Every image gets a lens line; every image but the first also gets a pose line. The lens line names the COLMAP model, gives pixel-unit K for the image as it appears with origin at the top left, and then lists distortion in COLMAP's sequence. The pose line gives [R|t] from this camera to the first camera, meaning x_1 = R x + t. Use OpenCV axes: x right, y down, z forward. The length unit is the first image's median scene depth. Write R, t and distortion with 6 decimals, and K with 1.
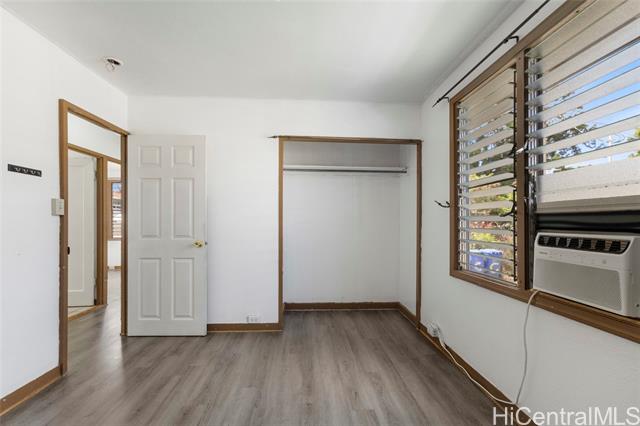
lens RADIAL K [[294.9, 0, 316.9], [0, 294.9, 219.2], [0, 0, 1]] dist [0.005216, 0.000333]
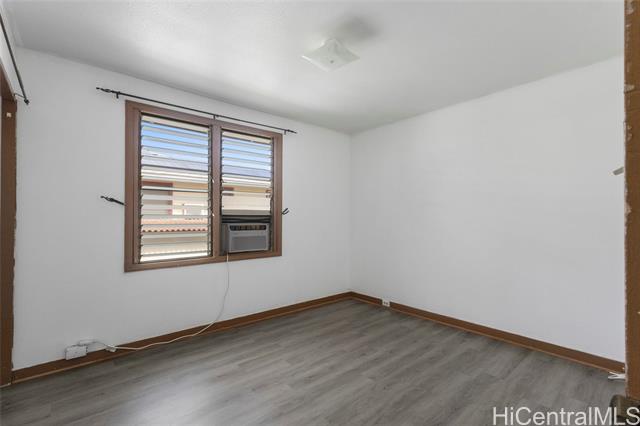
lens RADIAL K [[294.9, 0, 316.9], [0, 294.9, 219.2], [0, 0, 1]] dist [0.005216, 0.000333]
pose [[-0.616041, -0.002032, 0.787712, -0.952610], [-0.005721, 0.999982, -0.001894, 0.007186], [-0.787694, -0.005673, -0.616041, 1.394947]]
